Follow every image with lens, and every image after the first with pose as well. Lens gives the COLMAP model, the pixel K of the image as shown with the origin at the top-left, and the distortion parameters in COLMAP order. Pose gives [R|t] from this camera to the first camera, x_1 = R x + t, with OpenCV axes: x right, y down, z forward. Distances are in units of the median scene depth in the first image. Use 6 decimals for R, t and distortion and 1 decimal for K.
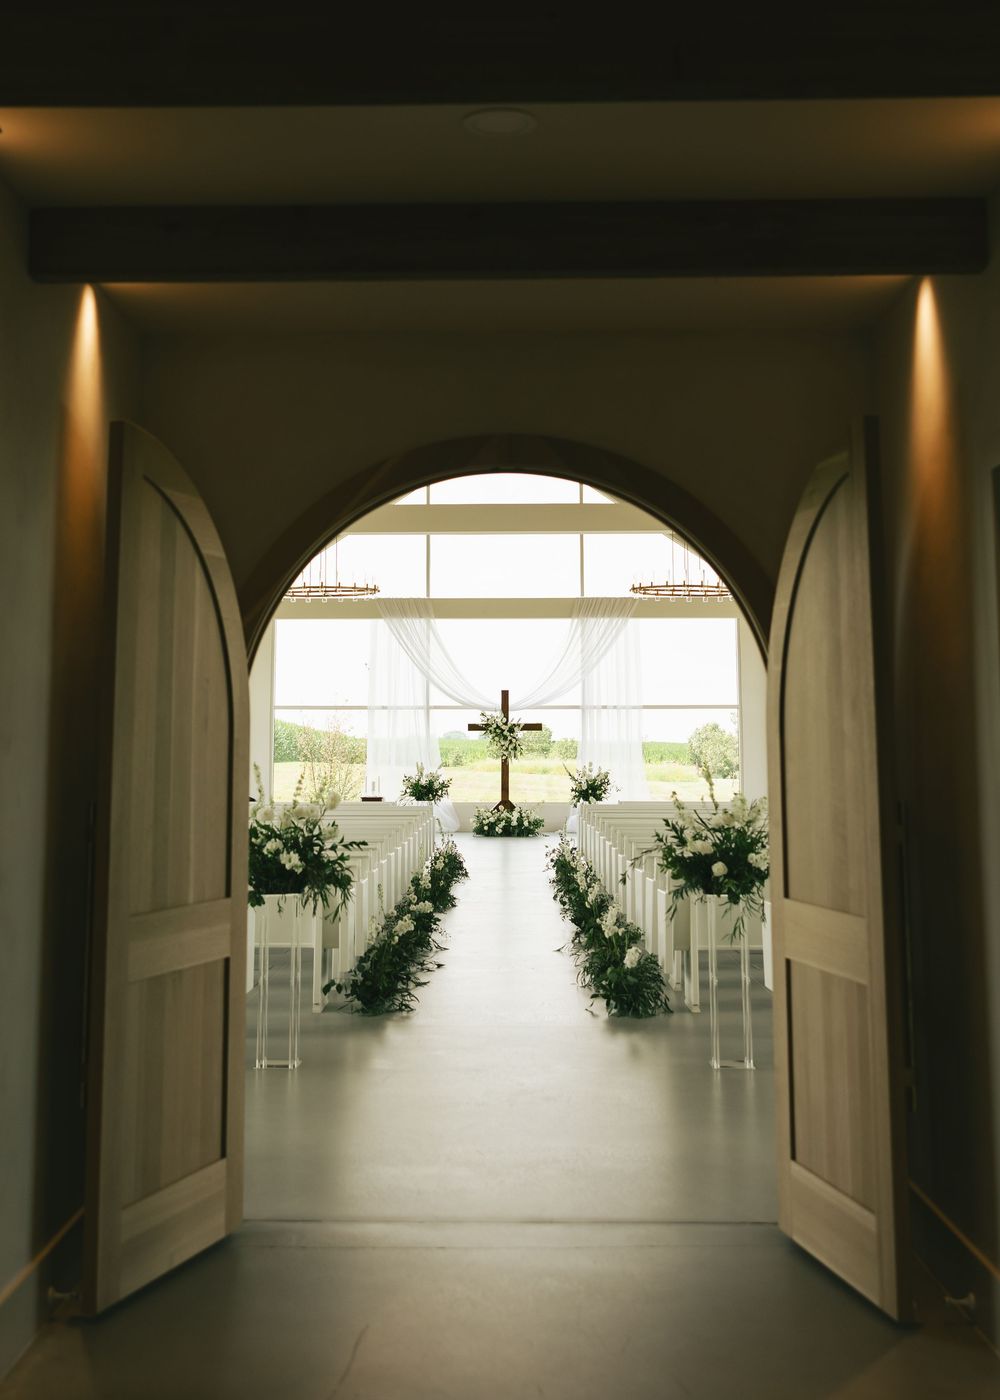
lens RADIAL K [[2170.3, 0, 500.0], [0, 2170.3, 700.0], [0, 0, 1]] dist [-0.006418, -0.000898]
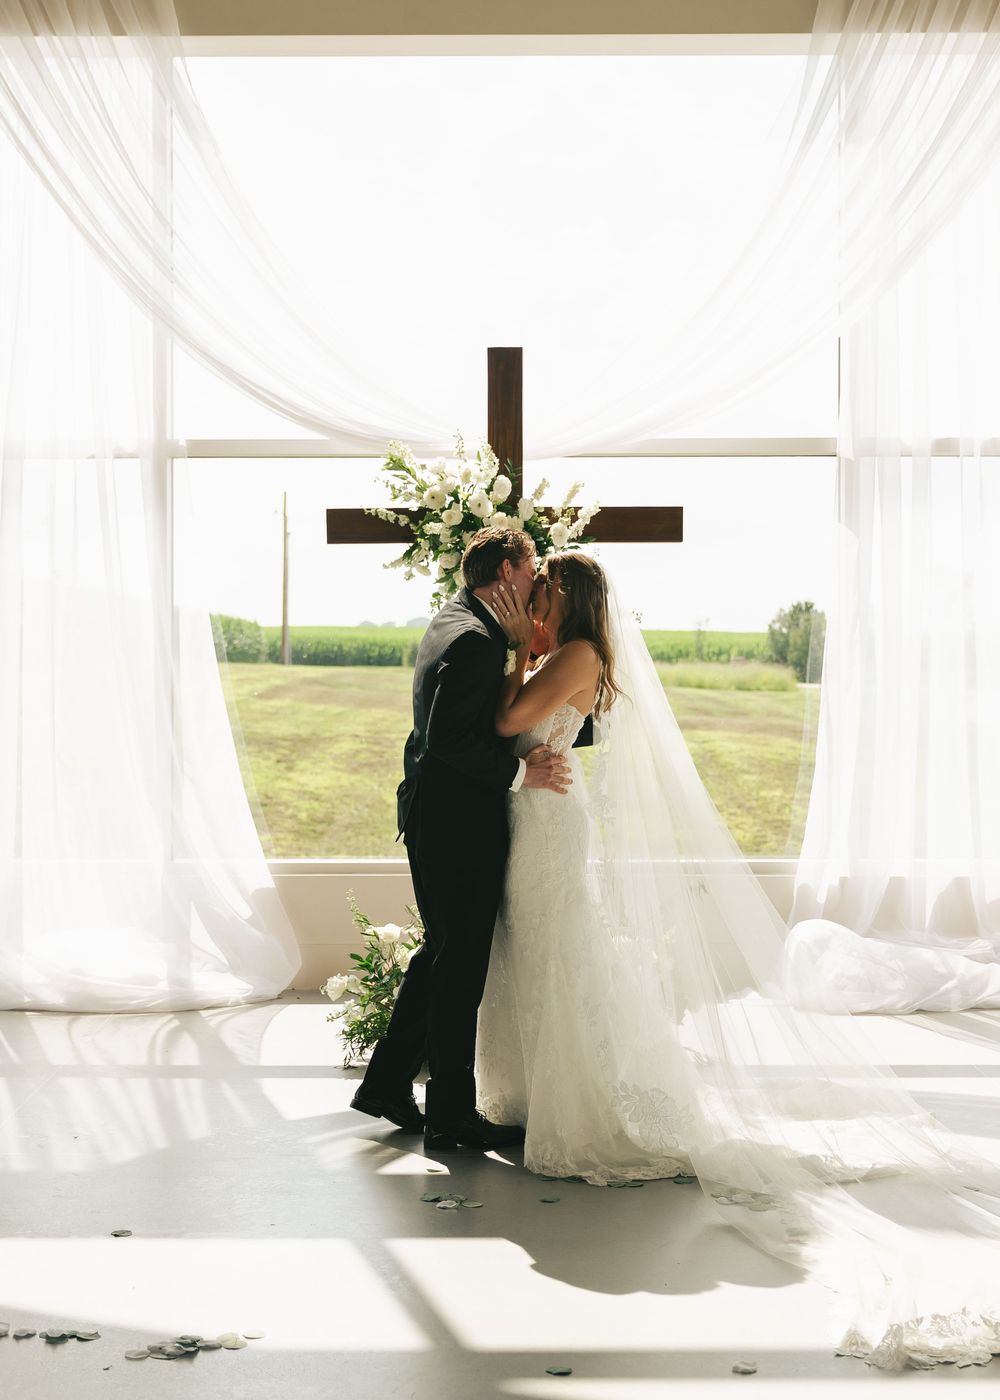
lens RADIAL K [[2314.5, 0, 500.0], [0, 2314.5, 700.0], [0, 0, 1]] dist [-0.035648, -0.086644]
pose [[0.999984, 0.000880, 0.005552, 0.000593], [-0.001061, 0.999465, 0.032699, 0.021536], [-0.005520, -0.032704, 0.999450, 0.767293]]
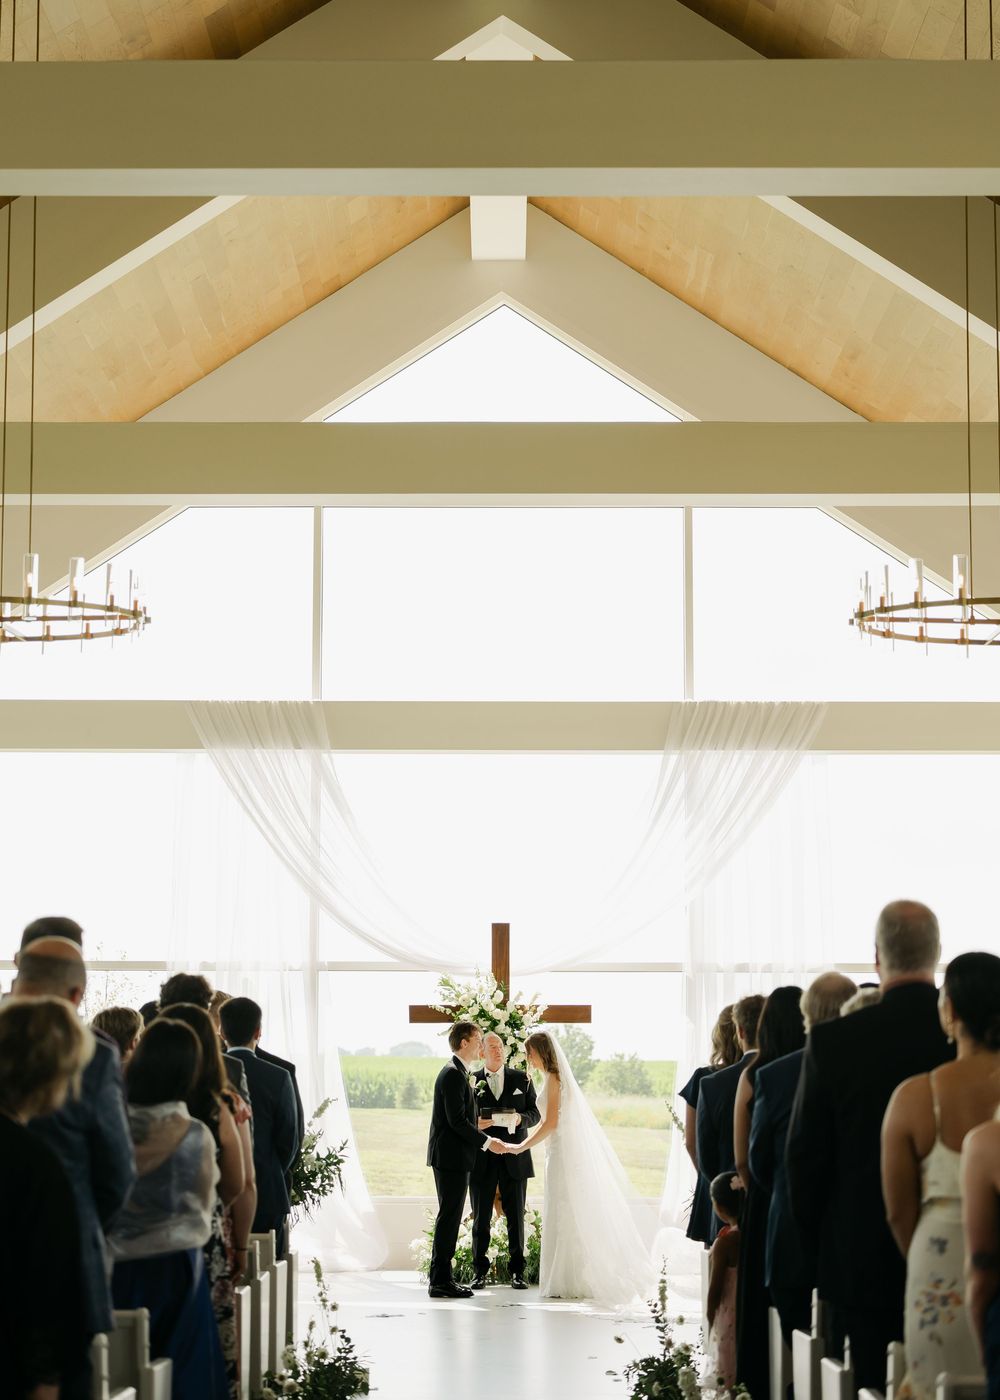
lens RADIAL K [[3467.1, 0, 500.0], [0, 3467.1, 700.0], [0, 0, 1]] dist [0.369850, 0.237653]
pose [[0.999988, 0.004461, -0.002069, 0.003245], [-0.004632, 0.995766, -0.091810, 0.013452], [0.001650, 0.091819, 0.995774, 0.343289]]
